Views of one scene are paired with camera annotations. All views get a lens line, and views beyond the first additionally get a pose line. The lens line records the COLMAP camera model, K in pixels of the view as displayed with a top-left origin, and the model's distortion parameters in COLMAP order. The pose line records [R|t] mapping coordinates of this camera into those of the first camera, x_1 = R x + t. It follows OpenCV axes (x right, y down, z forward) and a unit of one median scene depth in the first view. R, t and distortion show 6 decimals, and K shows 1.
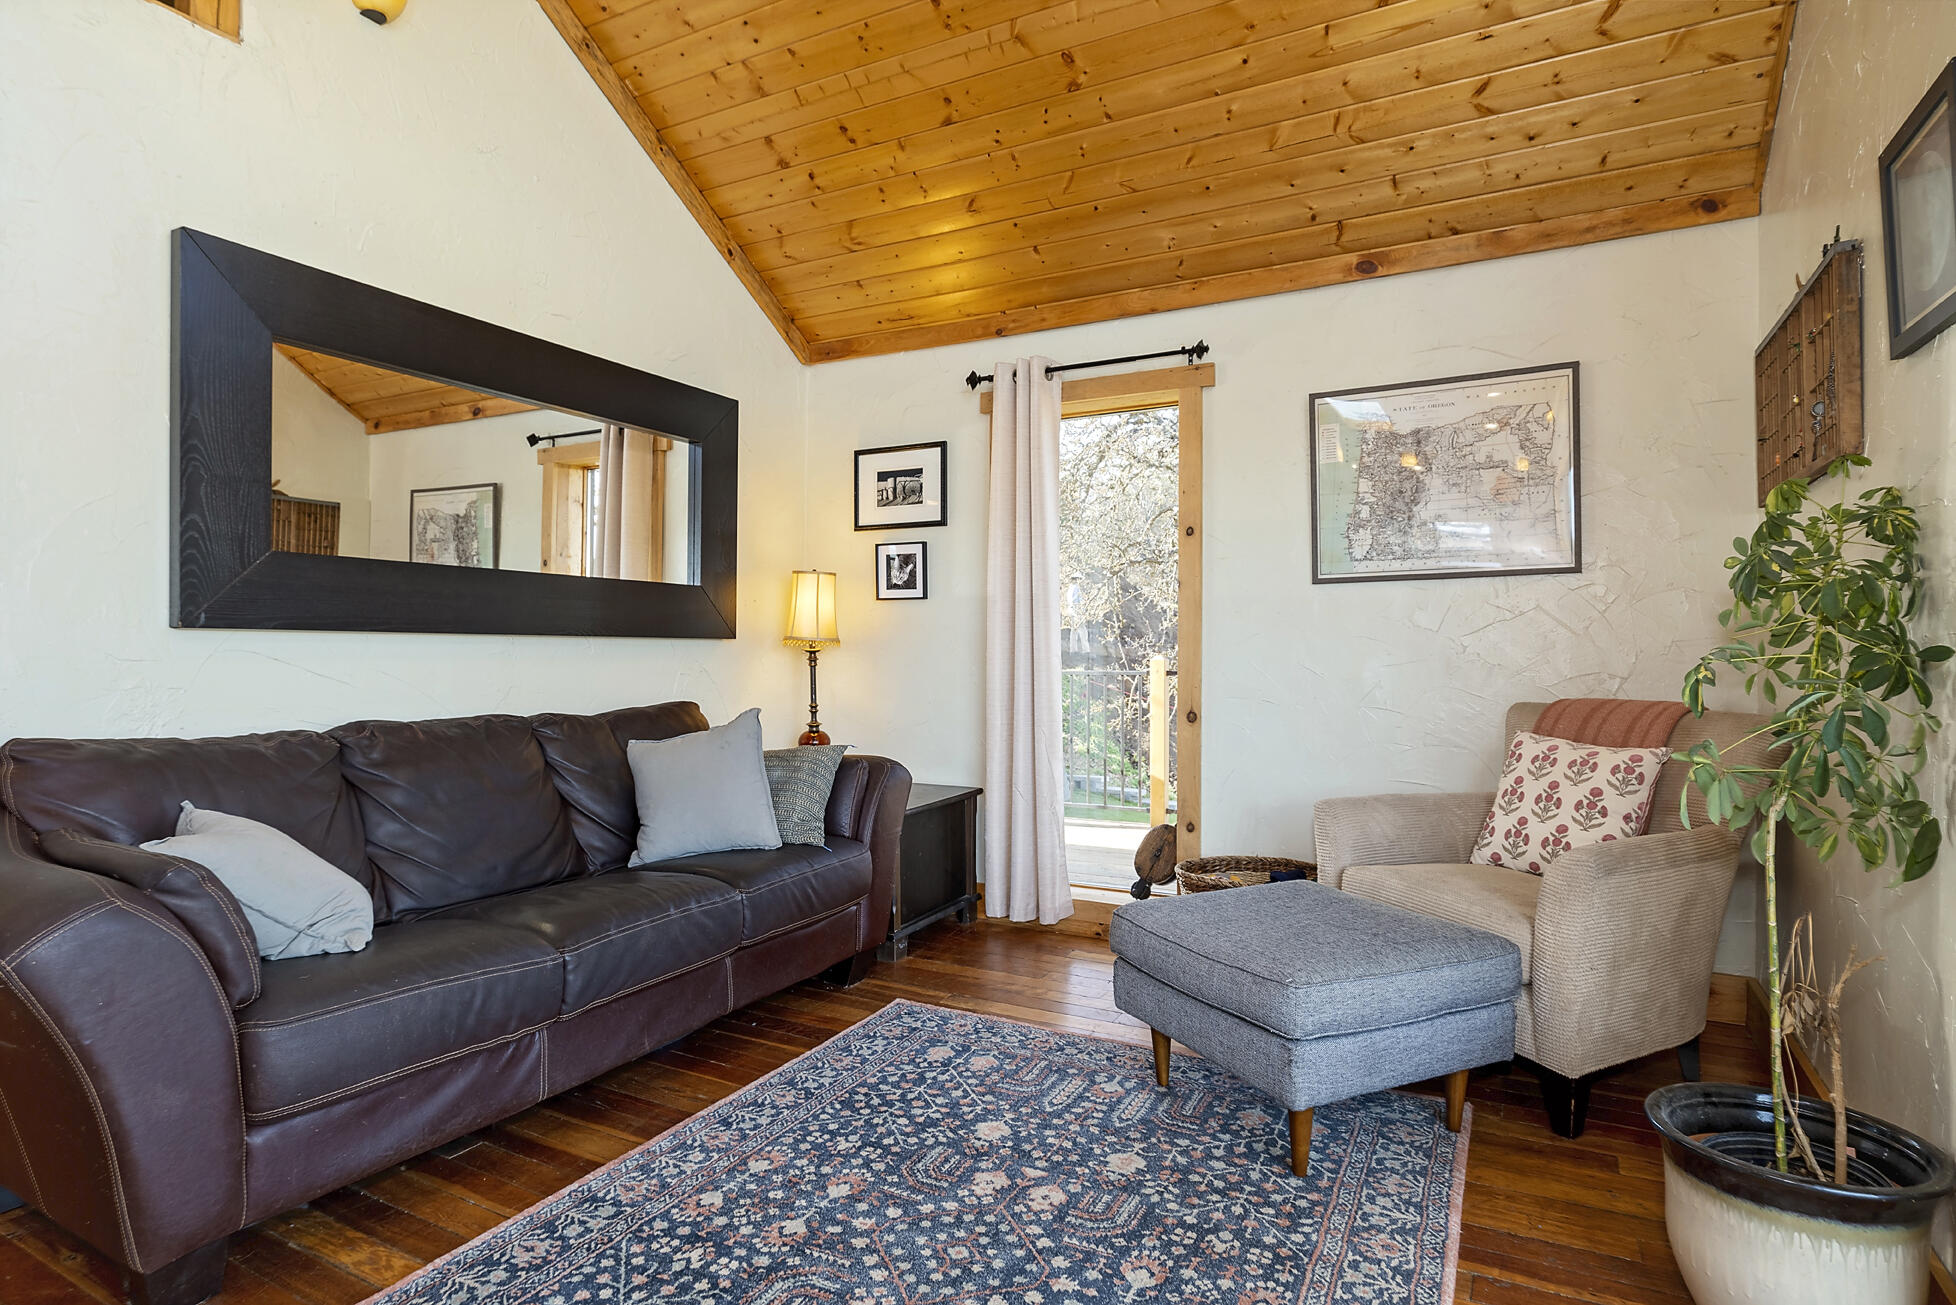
lens RADIAL K [[1031.1, 0, 978.0], [0, 1031.1, 652.5], [0, 0, 1]] dist [0.002050, 0.000102]
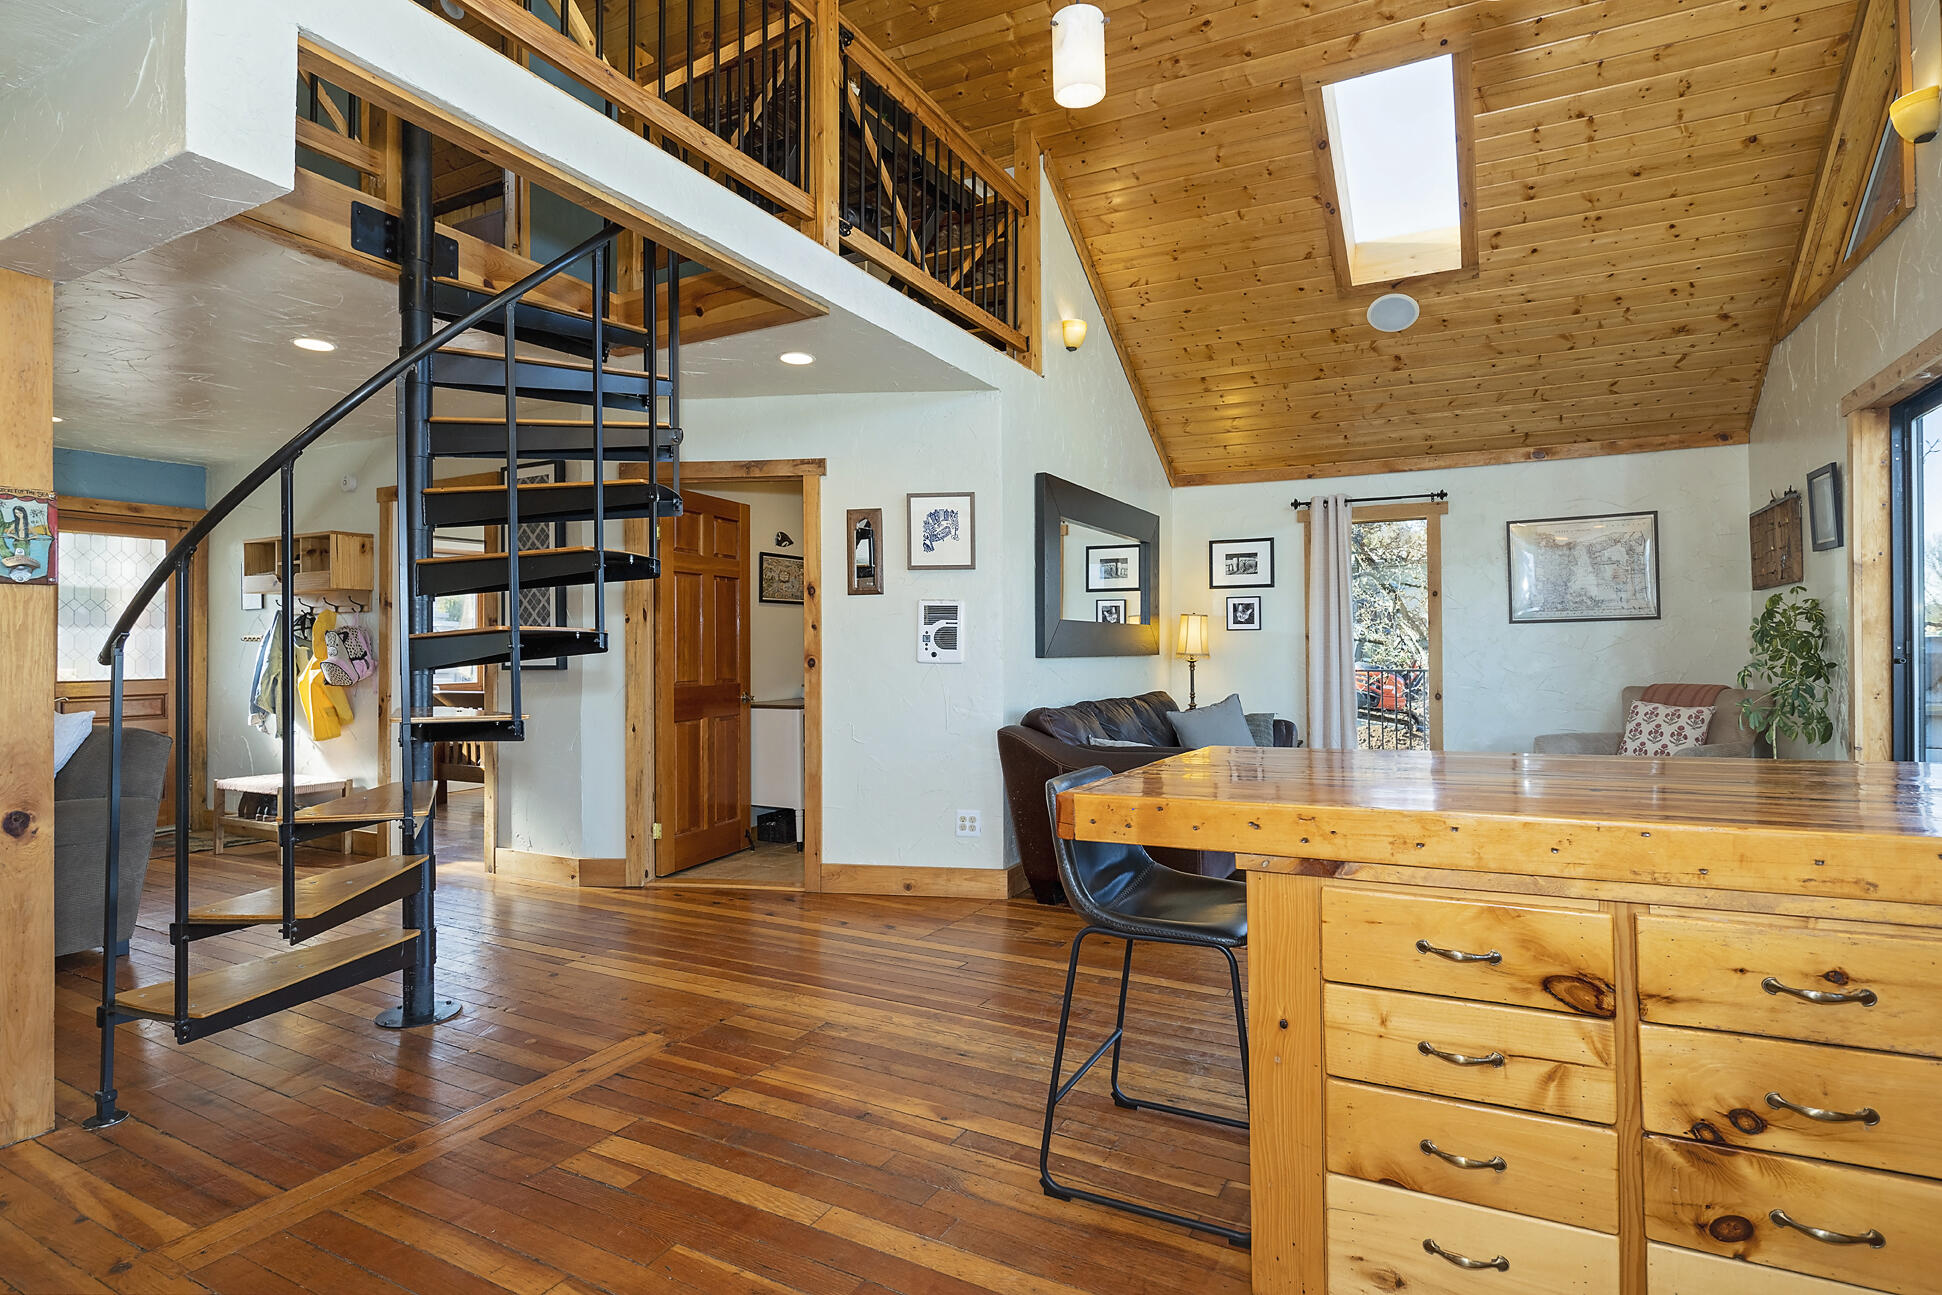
lens RADIAL K [[995.5, 0, 975.0], [0, 995.5, 638.9], [0, 0, 1]] dist [-0.004388, -0.000907]
pose [[0.999771, -0.009143, 0.019350, -0.793006], [0.009355, 0.999897, -0.010852, -0.034063], [-0.019249, 0.011031, 0.999754, -0.902409]]
